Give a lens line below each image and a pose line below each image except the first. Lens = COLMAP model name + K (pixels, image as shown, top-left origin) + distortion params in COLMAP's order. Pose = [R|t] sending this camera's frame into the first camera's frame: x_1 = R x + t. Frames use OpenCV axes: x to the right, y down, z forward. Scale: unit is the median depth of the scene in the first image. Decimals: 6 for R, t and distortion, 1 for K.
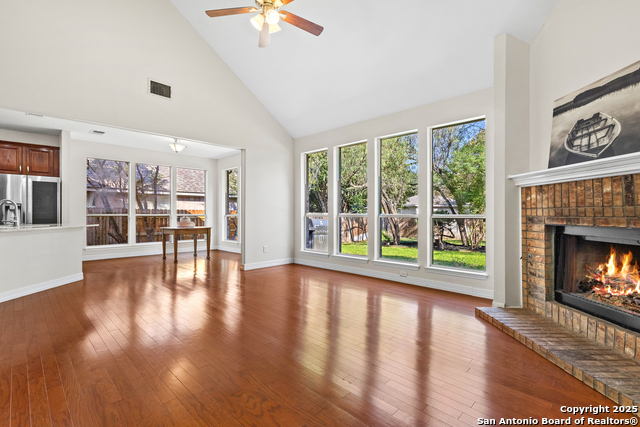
lens RADIAL K [[294.6, 0, 319.8], [0, 294.6, 215.0], [0, 0, 1]] dist [-0.001906, 0.000718]
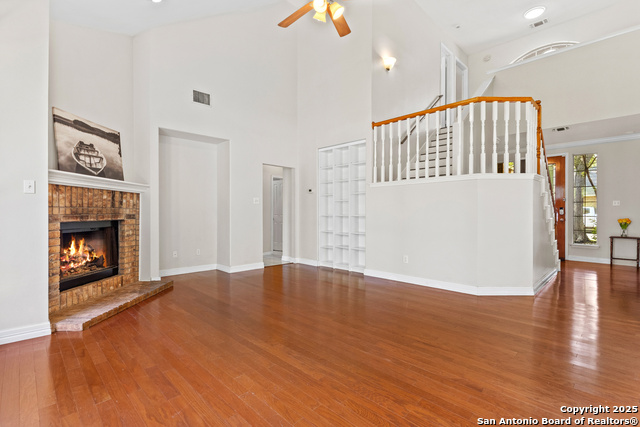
lens RADIAL K [[294.6, 0, 321.3], [0, 294.6, 211.9], [0, 0, 1]] dist [-0.001906, 0.000718]
pose [[-0.999901, -0.000968, 0.014027, -0.213986], [-0.000899, 0.999987, 0.004943, -0.012912], [-0.014031, 0.004930, -0.999889, 2.302812]]
